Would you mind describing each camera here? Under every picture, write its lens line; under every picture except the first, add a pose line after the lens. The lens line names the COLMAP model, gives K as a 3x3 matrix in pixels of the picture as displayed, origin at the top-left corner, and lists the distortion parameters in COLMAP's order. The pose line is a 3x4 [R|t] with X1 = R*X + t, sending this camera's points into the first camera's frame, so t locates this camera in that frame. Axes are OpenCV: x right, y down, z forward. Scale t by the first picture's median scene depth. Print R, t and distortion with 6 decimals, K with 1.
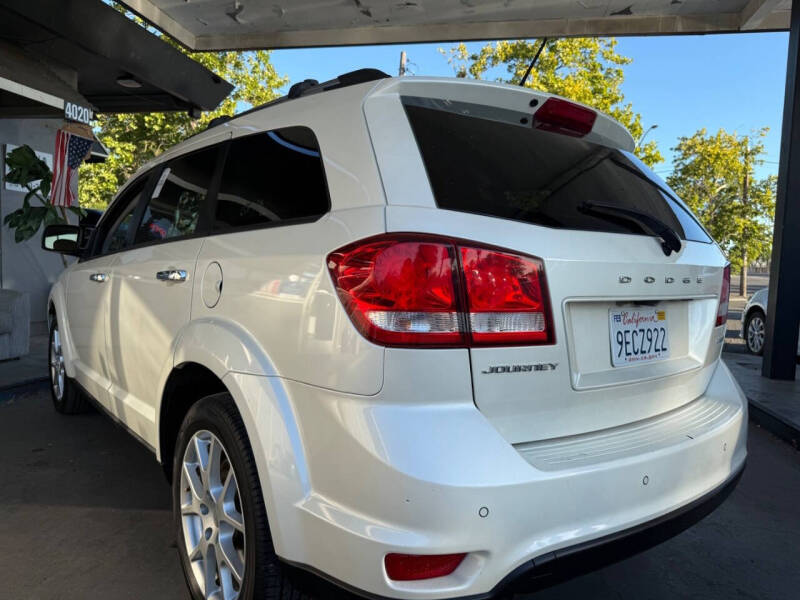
lens RADIAL K [[578.3, 0, 400.7], [0, 578.3, 299.3], [0, 0, 1]] dist [0.043204, -0.056184]
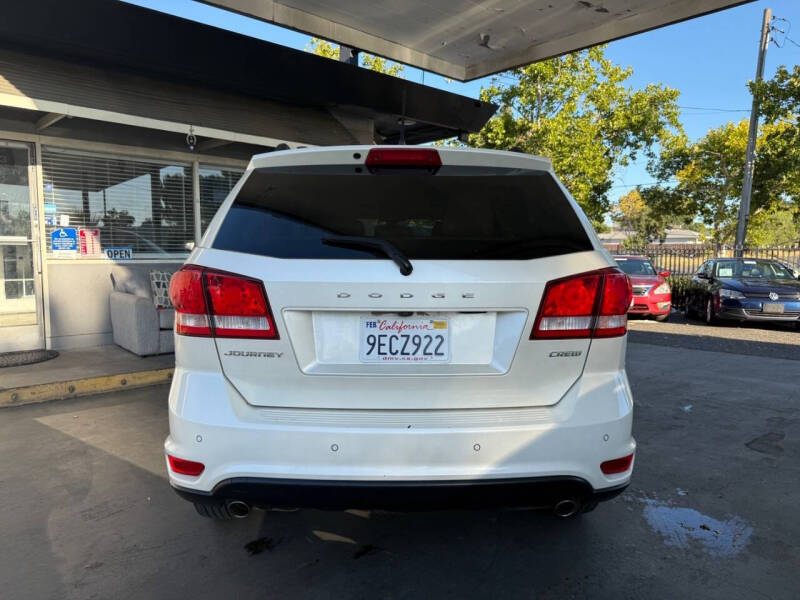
lens RADIAL K [[586.0, 0, 396.2], [0, 586.0, 299.2], [0, 0, 1]] dist [0.042148, -0.053233]
pose [[0.802331, 0.017395, -0.596625, 1.077192], [-0.017161, 0.999834, 0.006072, -0.028877], [0.596632, 0.005367, 0.802497, 0.005858]]
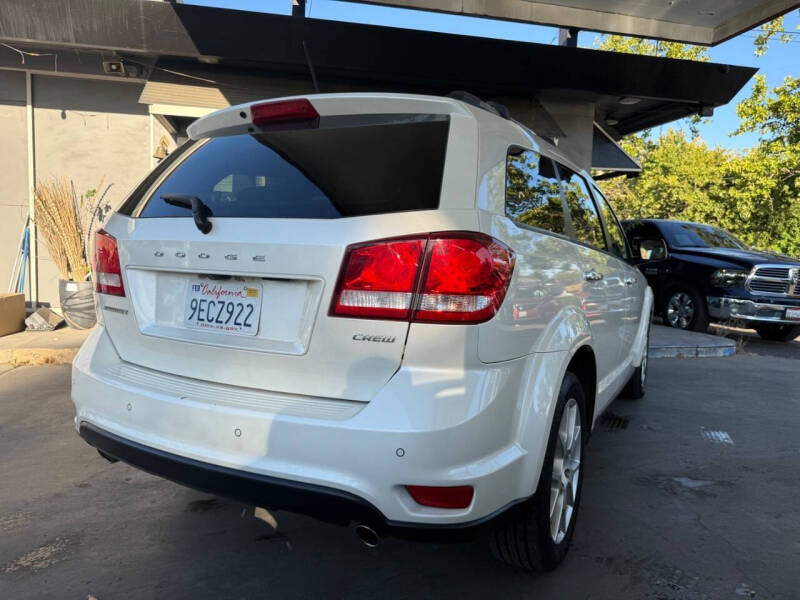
lens RADIAL K [[568.1, 0, 388.4], [0, 568.1, 295.6], [0, 0, 1]] dist [0.032295, -0.048050]
pose [[0.384771, 0.046122, -0.921859, 1.465636], [-0.071541, 0.997236, 0.020033, -0.003586], [0.920236, 0.058243, 0.387007, 0.833153]]
